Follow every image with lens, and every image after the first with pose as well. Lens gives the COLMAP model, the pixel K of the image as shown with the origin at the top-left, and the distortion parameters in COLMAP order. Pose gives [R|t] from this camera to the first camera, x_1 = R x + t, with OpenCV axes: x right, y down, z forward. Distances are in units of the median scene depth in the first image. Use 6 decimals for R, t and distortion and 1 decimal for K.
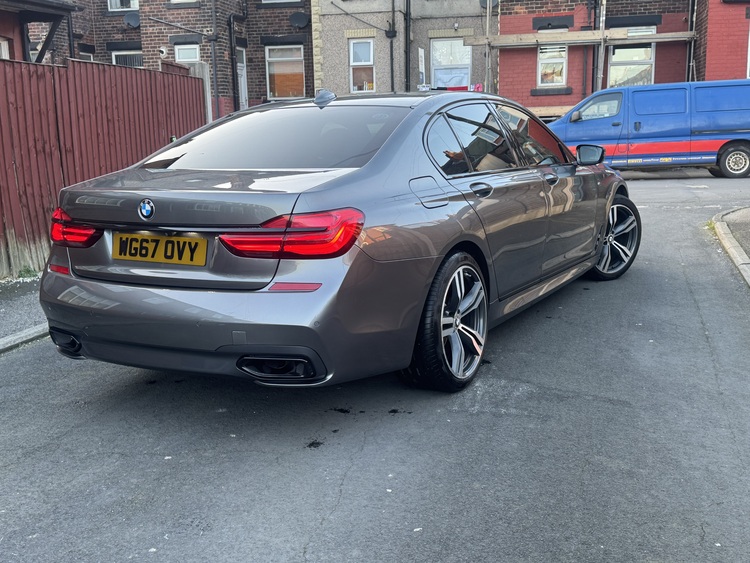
lens RADIAL K [[840.6, 0, 375.0], [0, 840.6, 281.5], [0, 0, 1]] dist [0.009451, 0.005219]
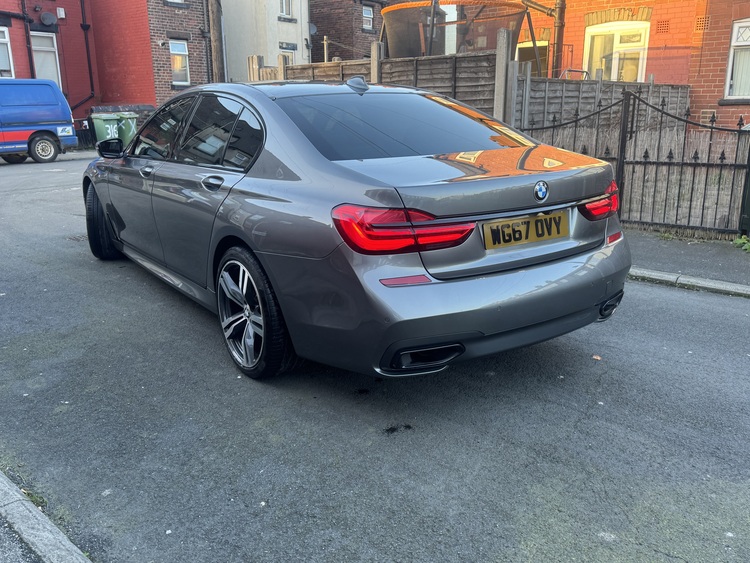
lens RADIAL K [[658.1, 0, 375.0], [0, 658.1, 281.5], [0, 0, 1]] dist [0.126336, -0.314260]
pose [[0.440908, -0.214089, 0.871645, -1.066412], [0.165332, 0.973891, 0.155571, -0.135118], [-0.882193, 0.075518, 0.464792, 0.784990]]
